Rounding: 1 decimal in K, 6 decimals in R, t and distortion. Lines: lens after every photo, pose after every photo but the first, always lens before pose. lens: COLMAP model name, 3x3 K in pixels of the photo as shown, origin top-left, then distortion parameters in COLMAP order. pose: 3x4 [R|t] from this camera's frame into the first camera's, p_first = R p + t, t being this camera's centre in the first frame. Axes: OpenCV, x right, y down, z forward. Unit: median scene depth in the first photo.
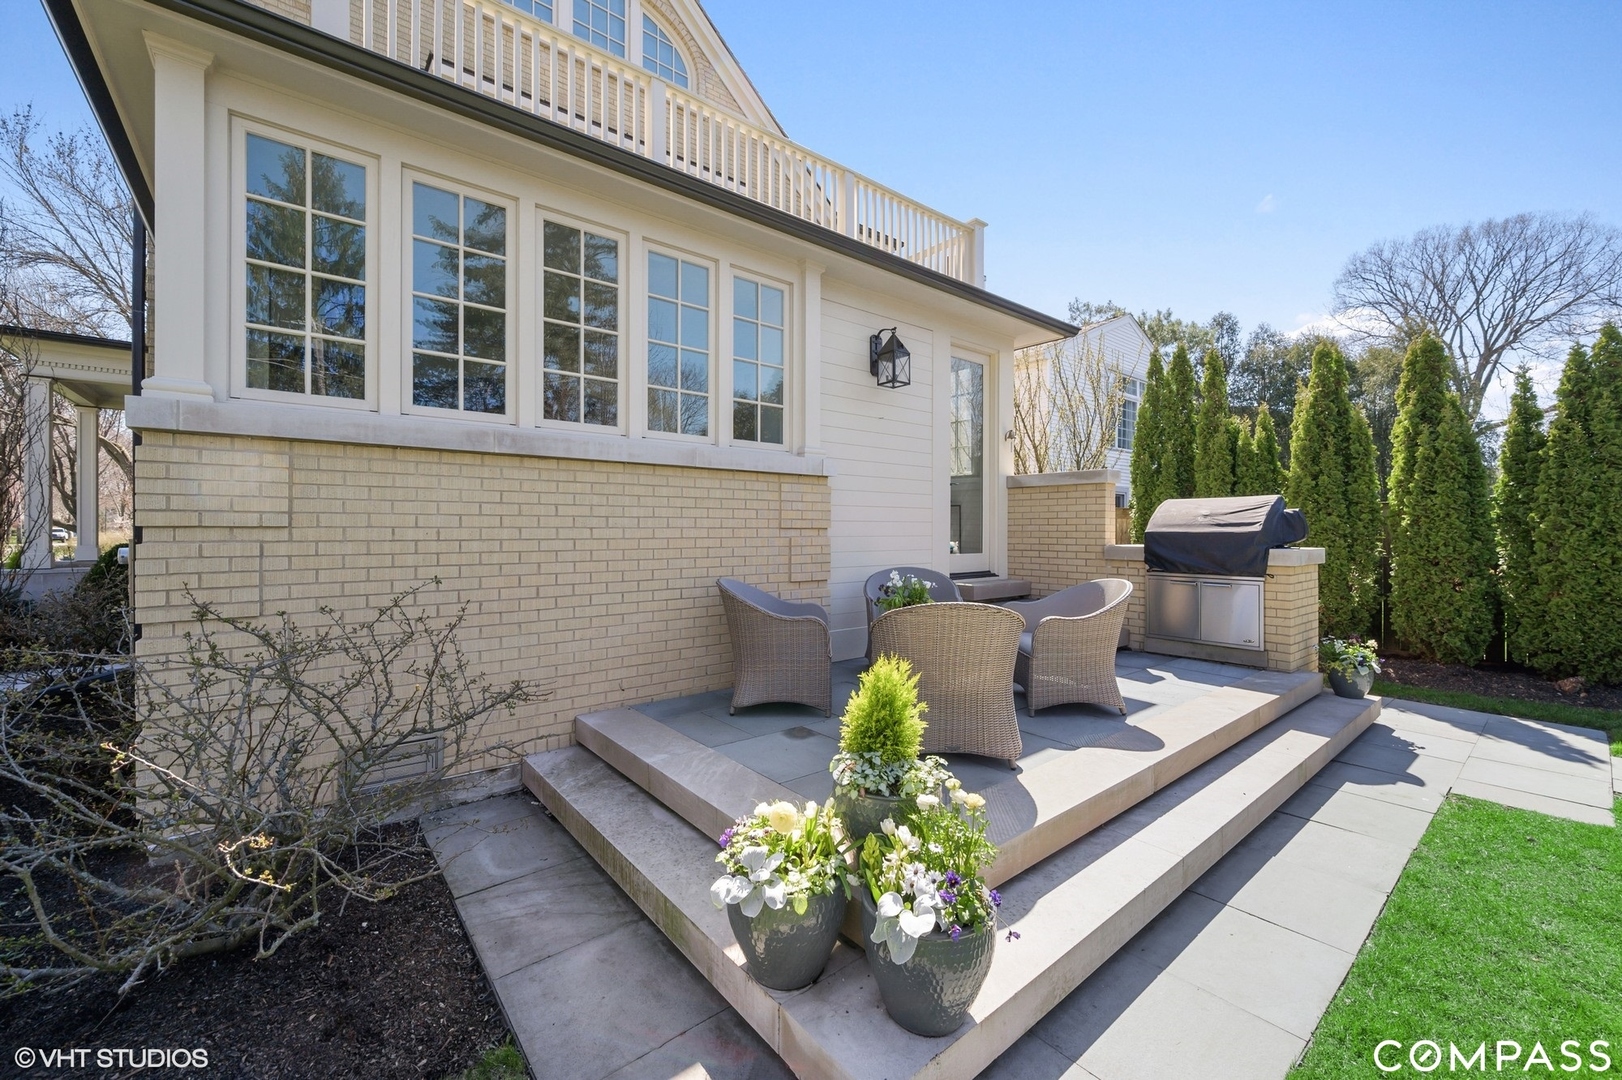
lens RADIAL K [[641.8, 0, 812.2], [0, 641.8, 532.5], [0, 0, 1]] dist [0.001208, 0.000096]
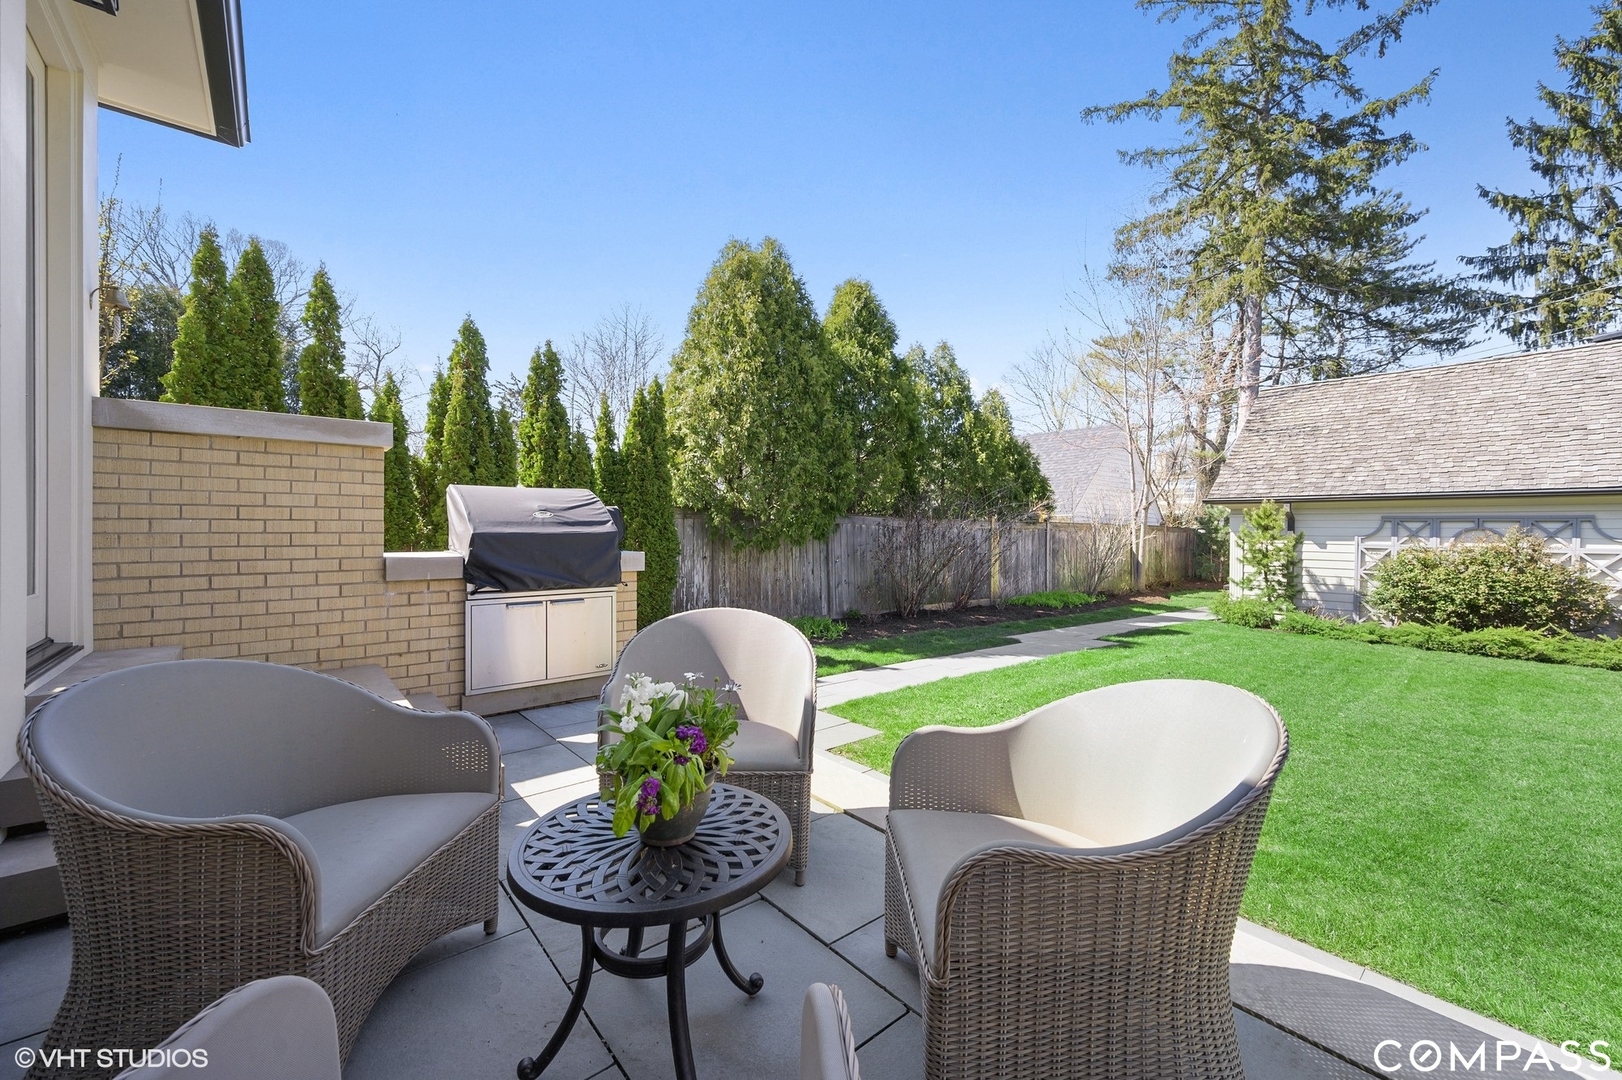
lens RADIAL K [[641.8, 0, 809.1], [0, 641.8, 534.4], [0, 0, 1]] dist [0.001208, 0.000096]
pose [[0.001833, -0.011570, 0.999931, -0.114178], [0.000090, 0.999933, 0.011570, -0.006883], [-0.999998, 0.000069, 0.001834, 0.624543]]
